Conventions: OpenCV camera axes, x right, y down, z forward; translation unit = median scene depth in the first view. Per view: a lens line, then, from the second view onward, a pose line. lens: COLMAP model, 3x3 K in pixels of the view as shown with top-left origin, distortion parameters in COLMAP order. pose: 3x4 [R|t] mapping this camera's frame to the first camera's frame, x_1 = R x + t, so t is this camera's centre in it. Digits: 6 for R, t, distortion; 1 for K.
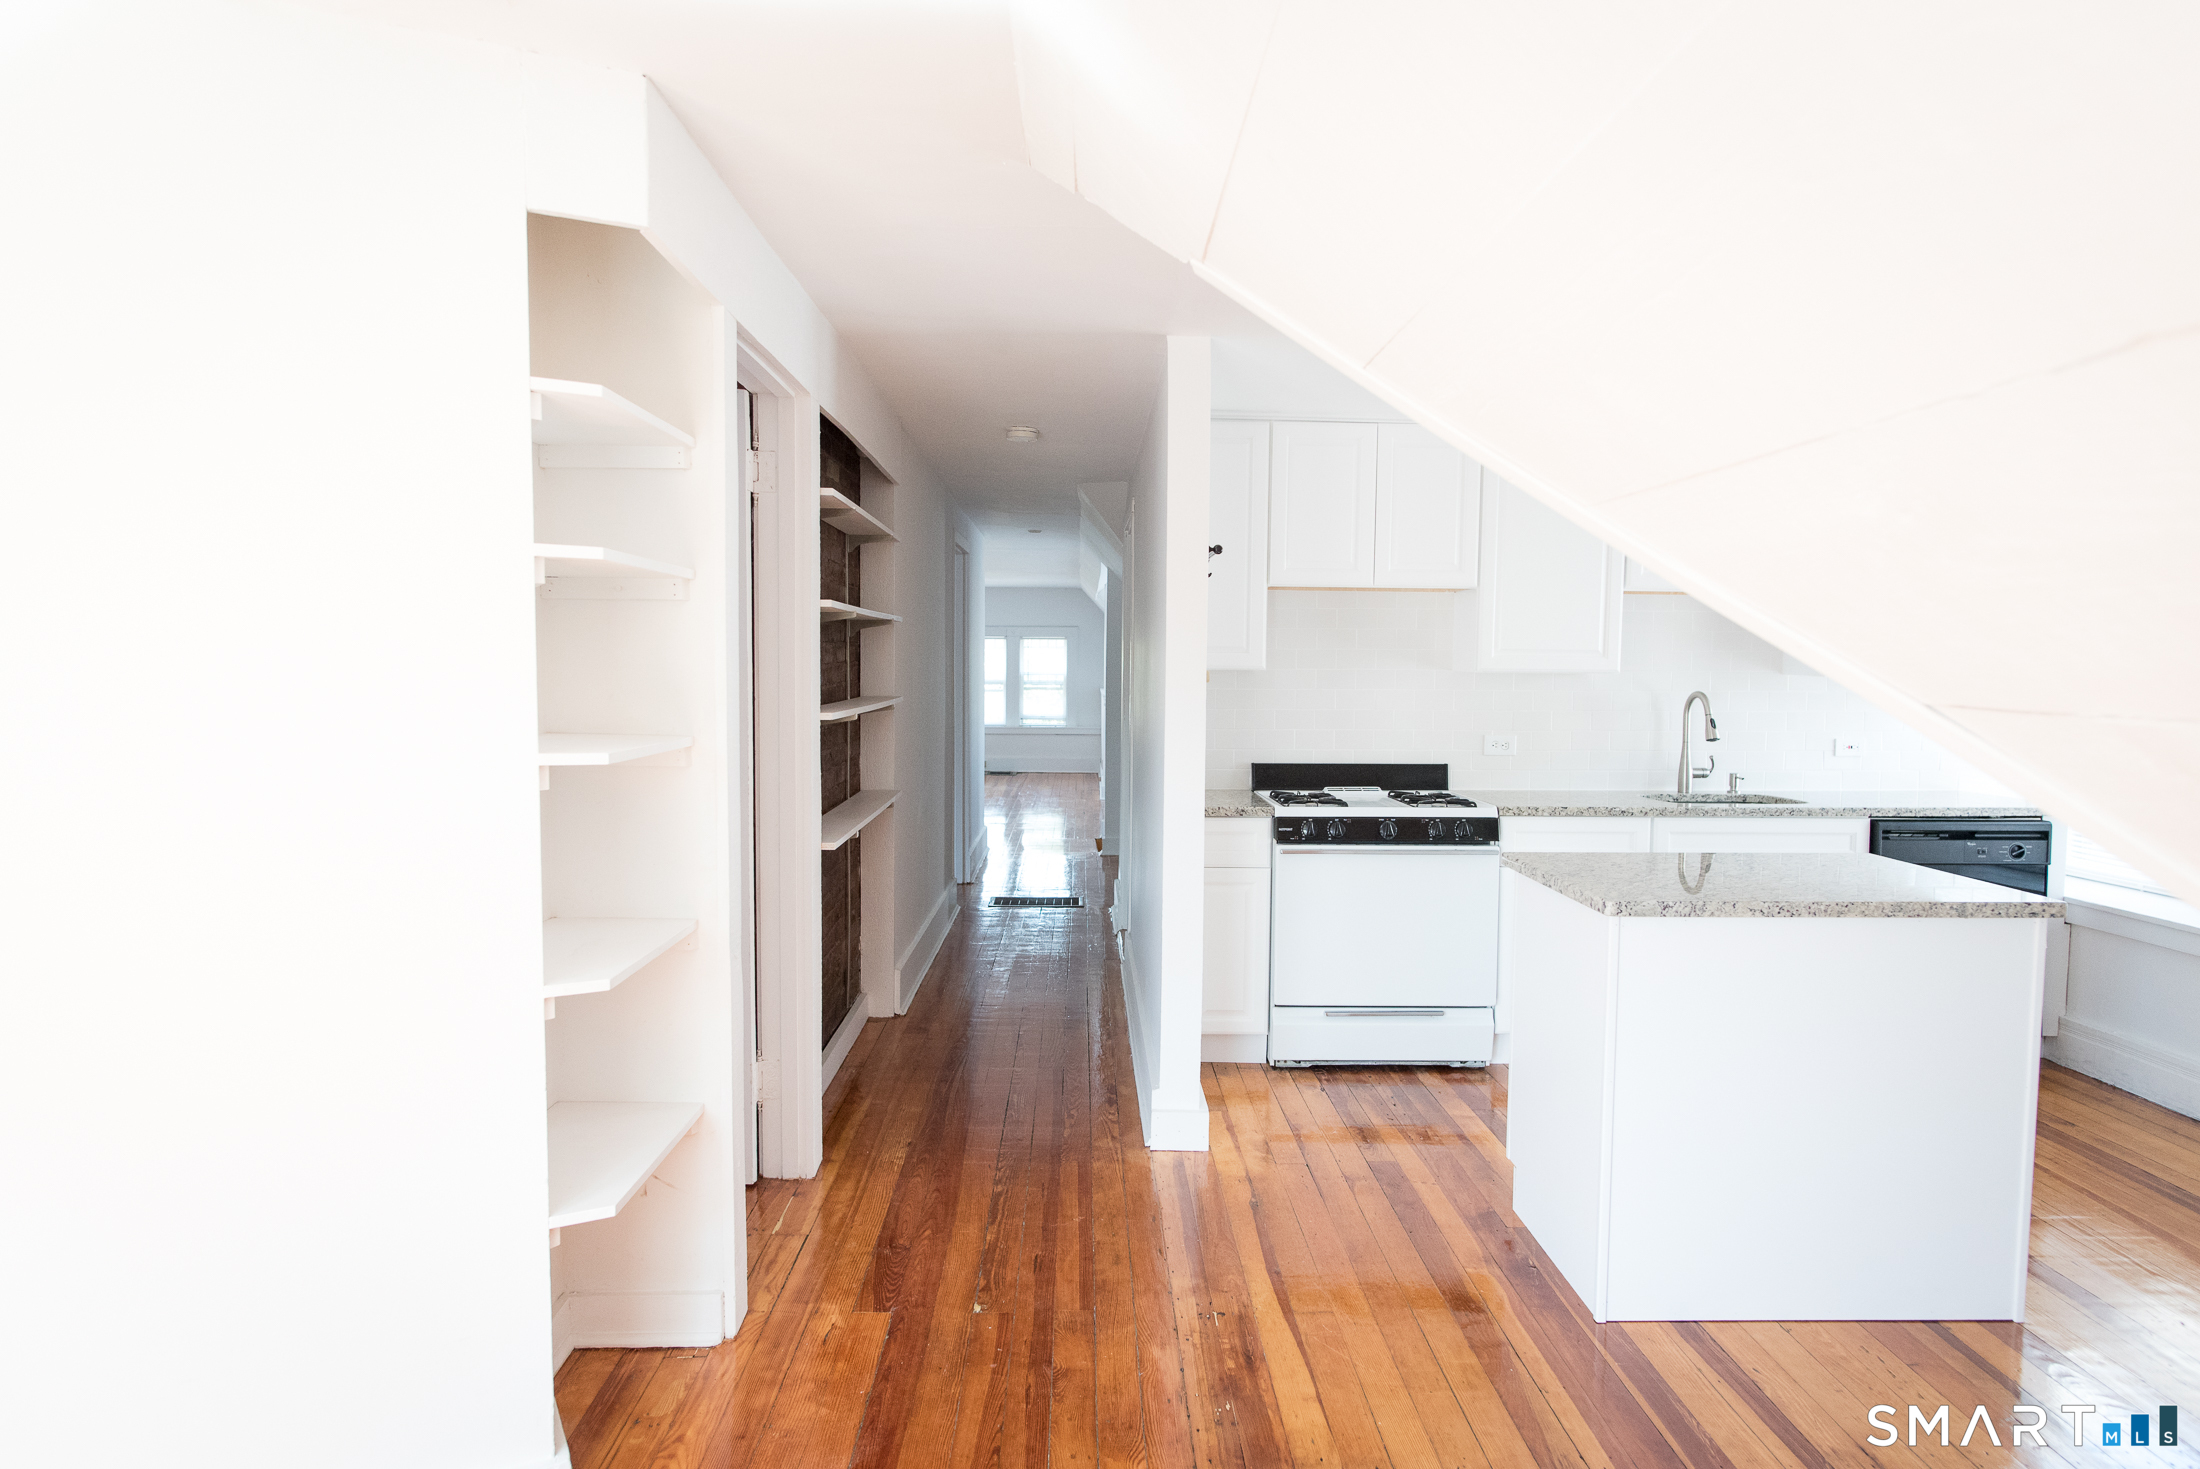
lens RADIAL K [[1280.9, 0, 1105.2], [0, 1280.9, 742.1], [0, 0, 1]] dist [-0.005546, 0.000247]
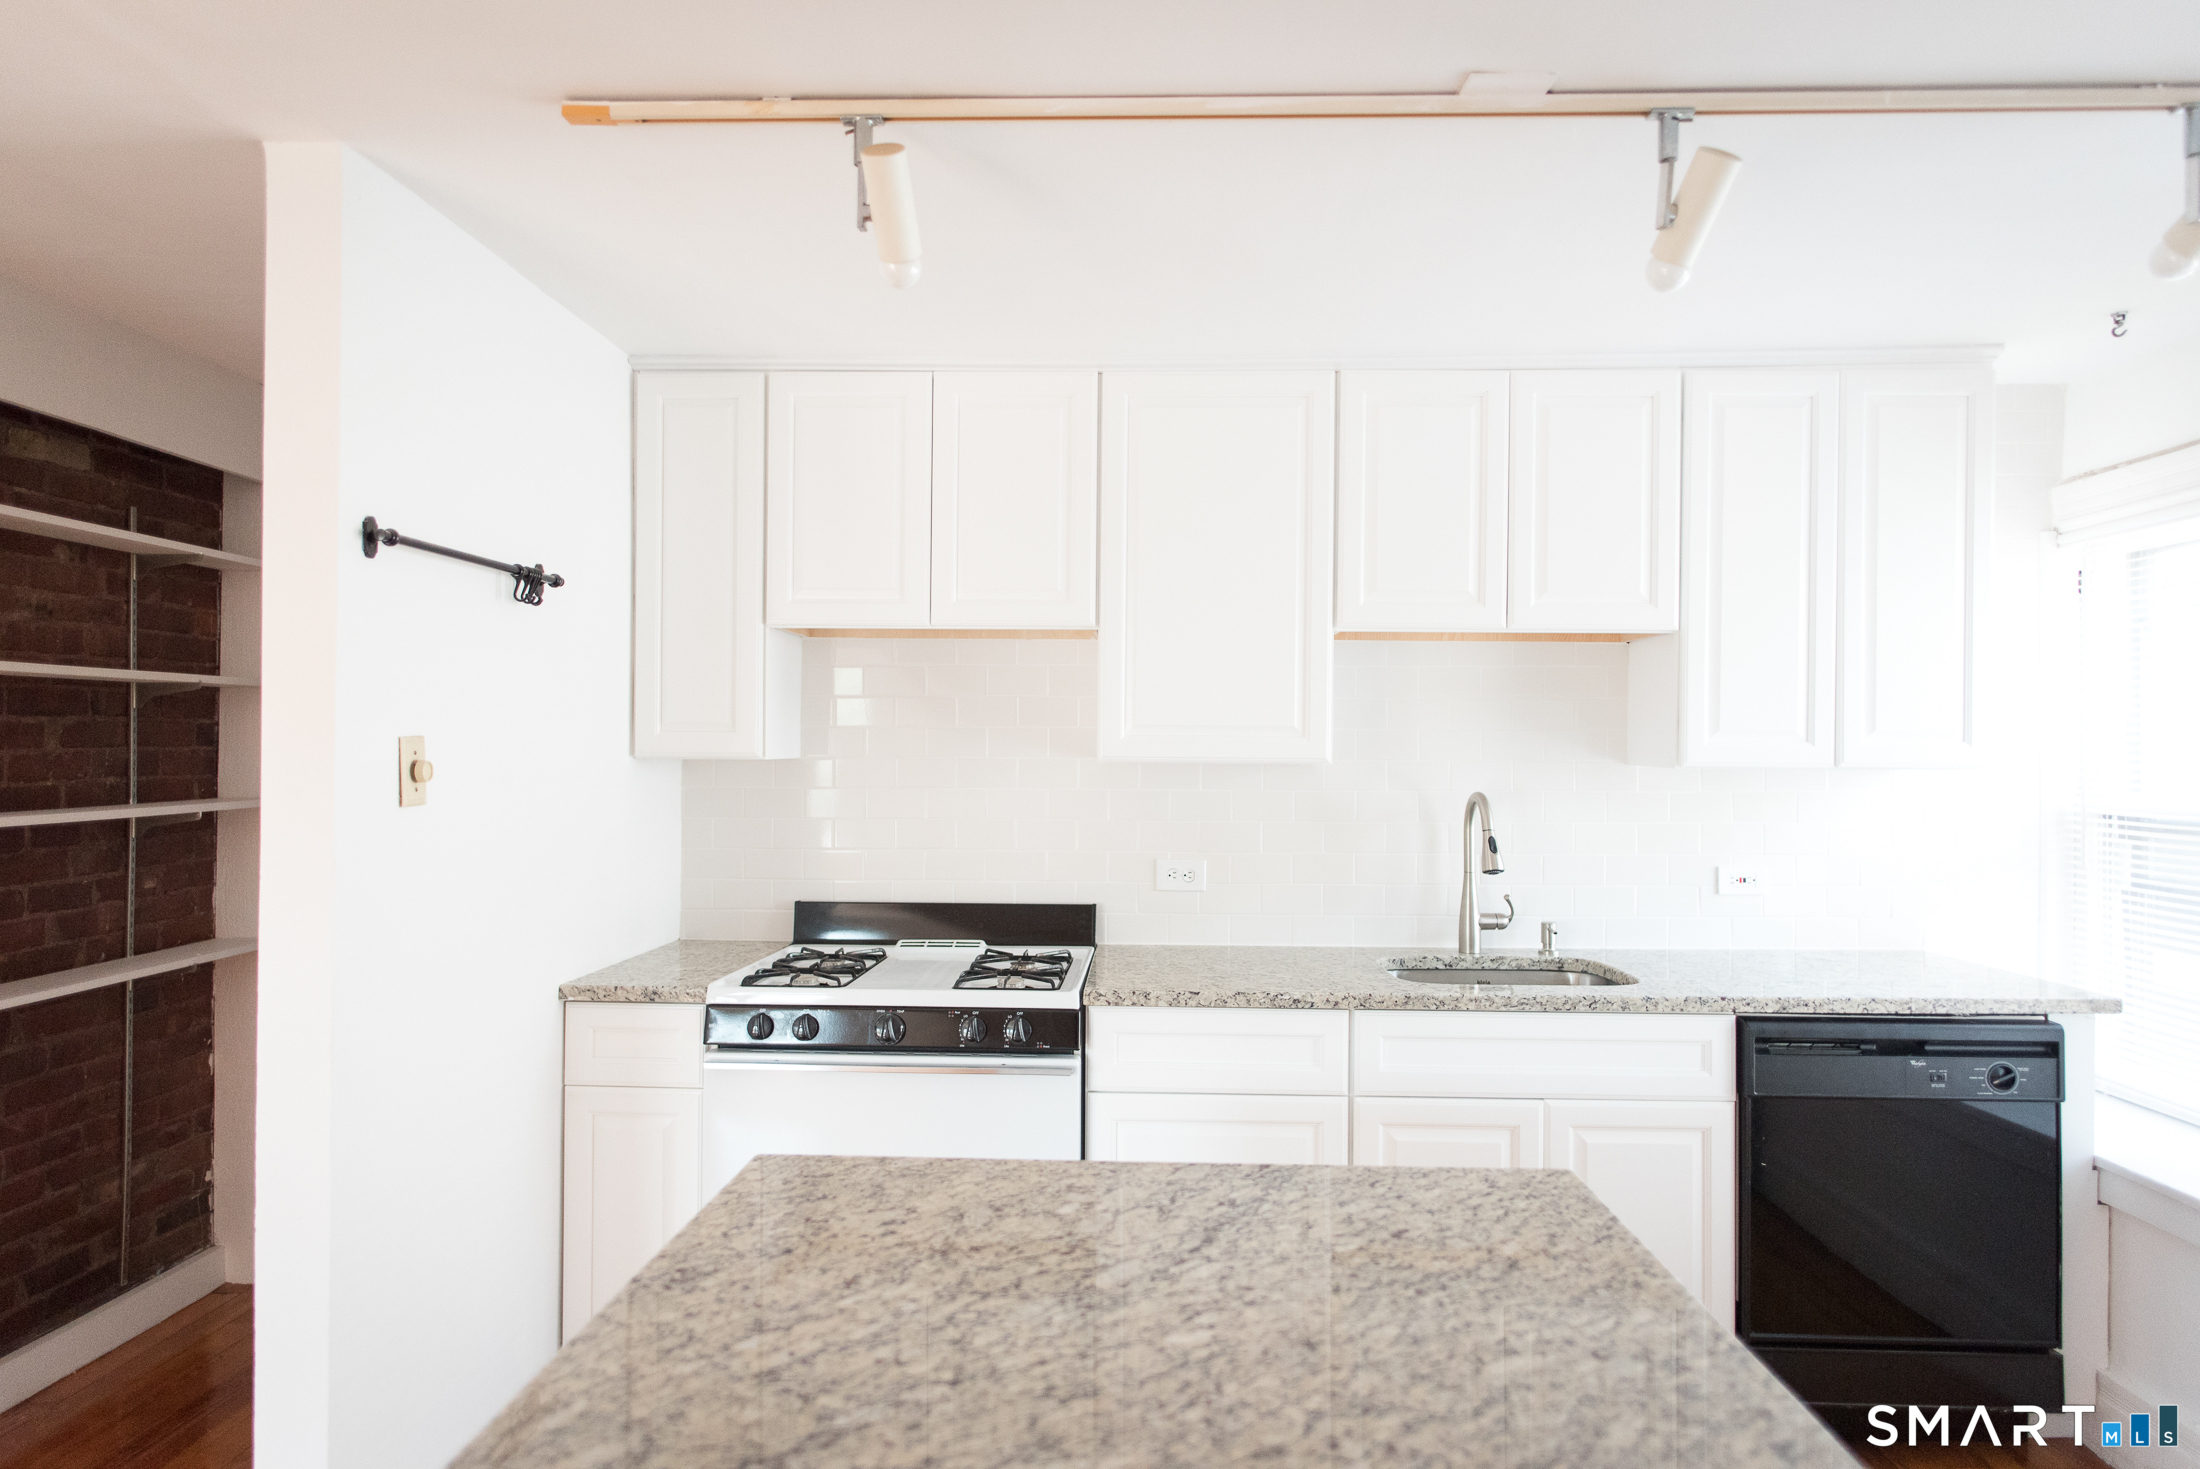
lens RADIAL K [[1256.2, 0, 1106.8], [0, 1256.2, 743.6], [0, 0, 1]] dist [-0.005513, 0.000801]
pose [[0.998187, -0.000627, -0.060190, 0.338786], [-0.003381, 0.997782, -0.066476, -0.023331], [0.060099, 0.066559, 0.995971, 0.398481]]
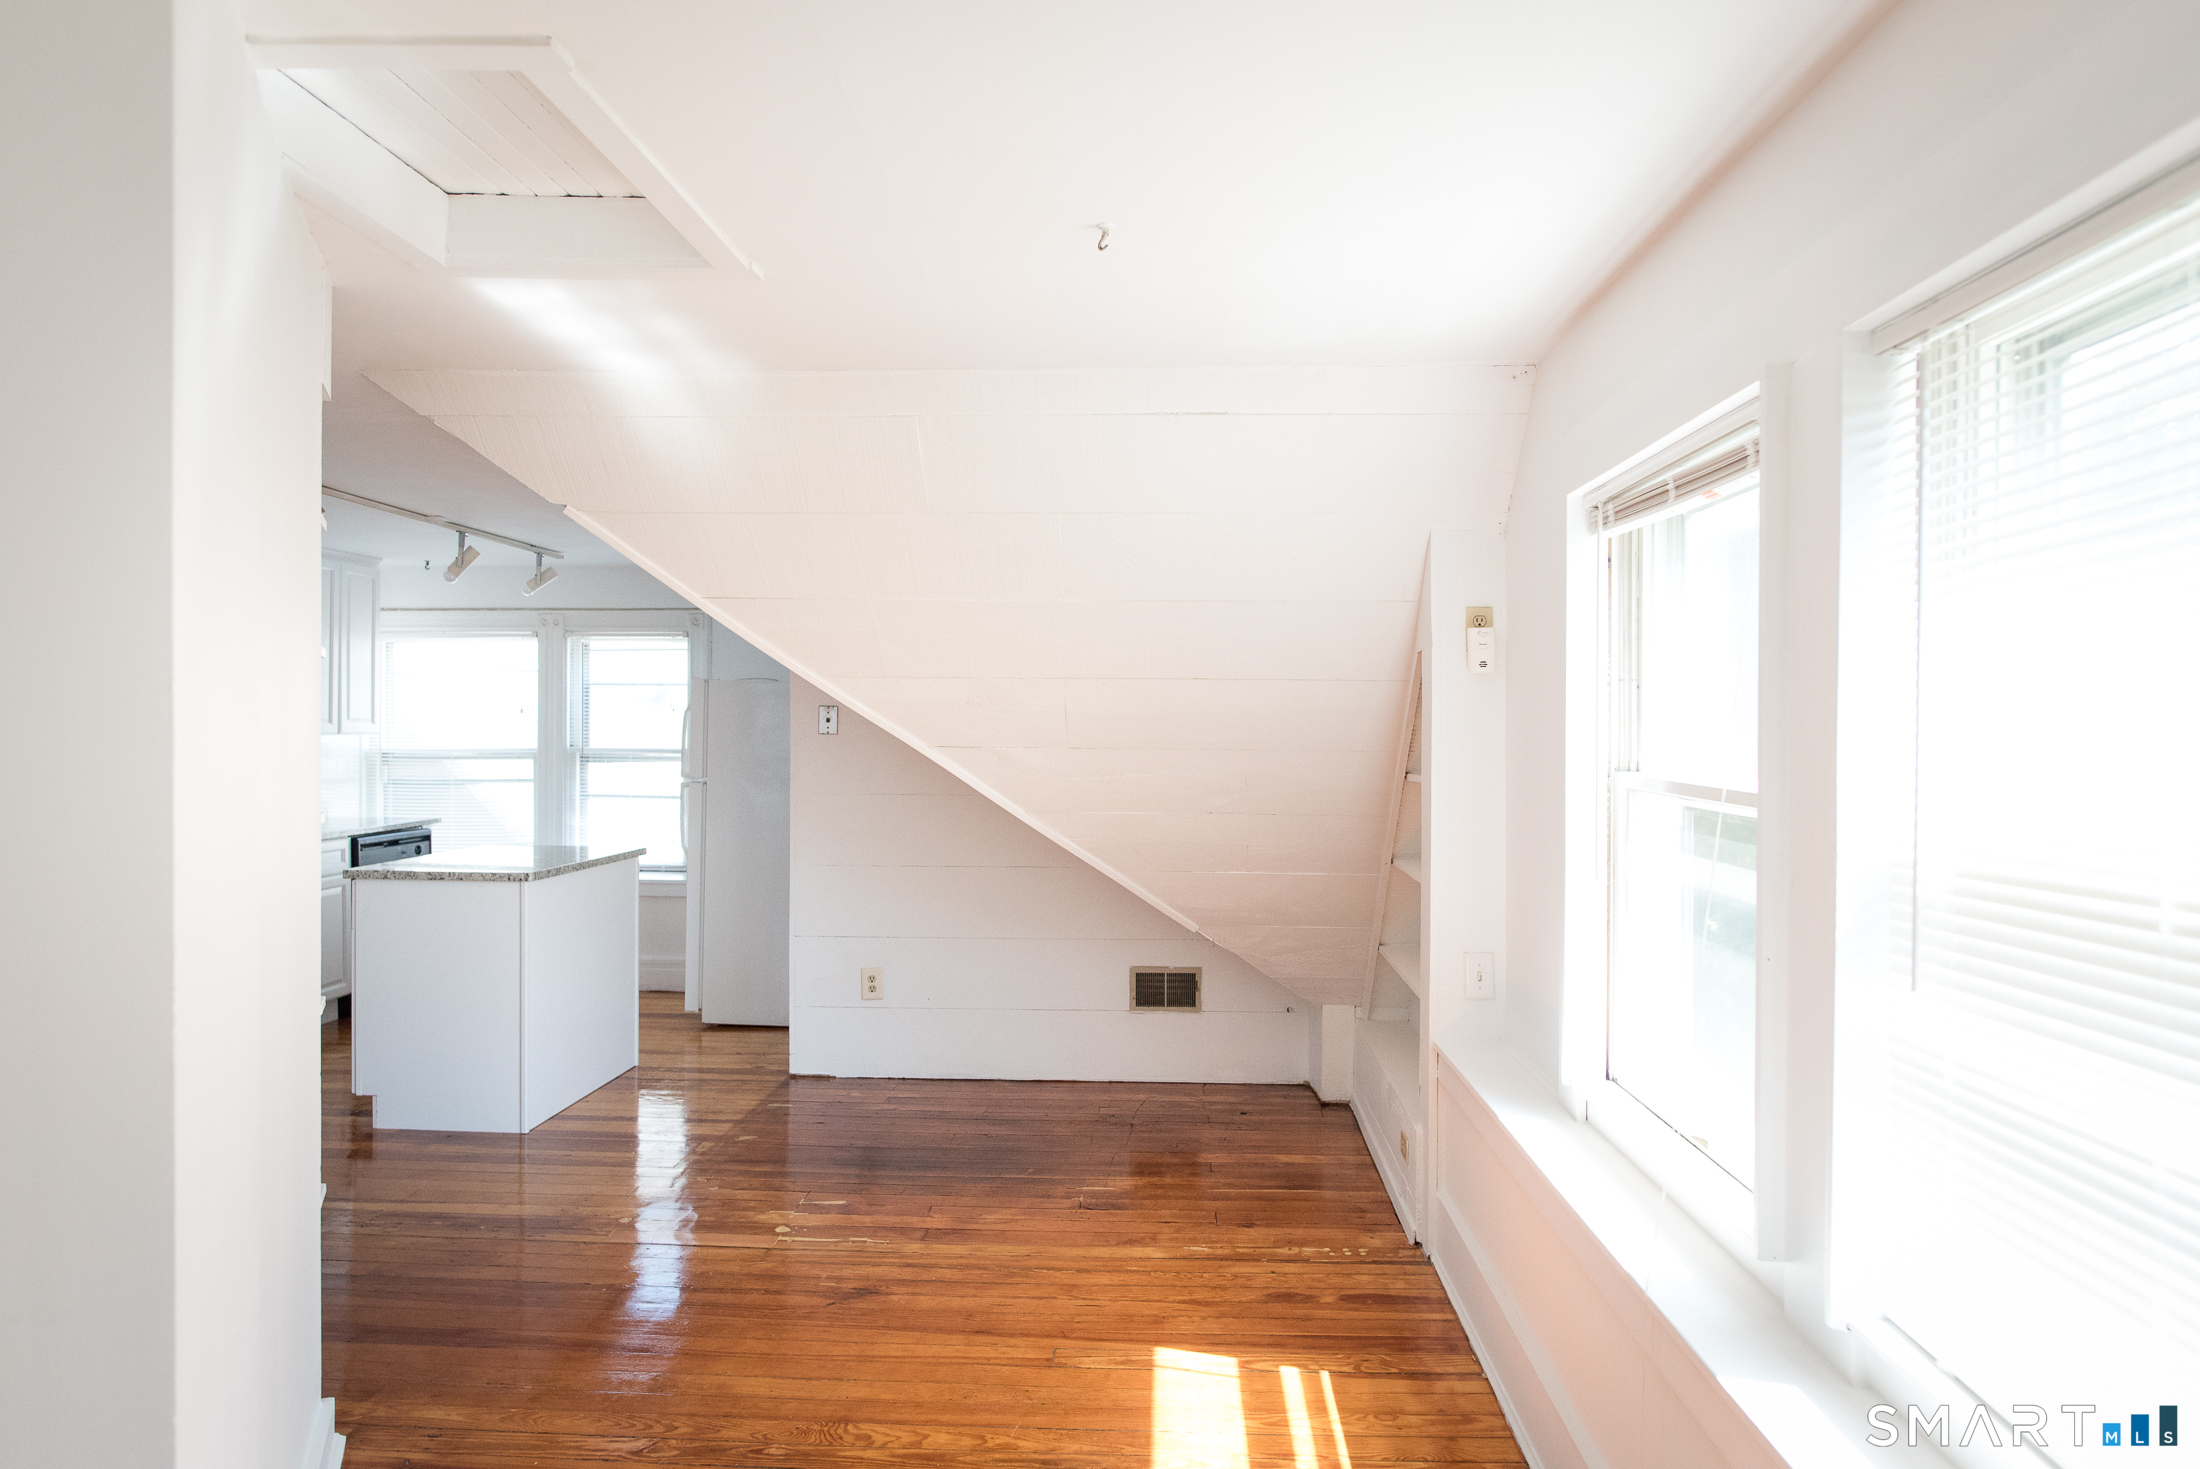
lens RADIAL K [[1280.9, 0, 1105.2], [0, 1280.9, 742.1], [0, 0, 1]] dist [-0.005546, 0.000247]
pose [[0.083875, -0.019111, 0.996293, -0.693171], [0.057689, 0.998232, 0.014292, -0.015298], [-0.994805, 0.056277, 0.084829, 0.058518]]
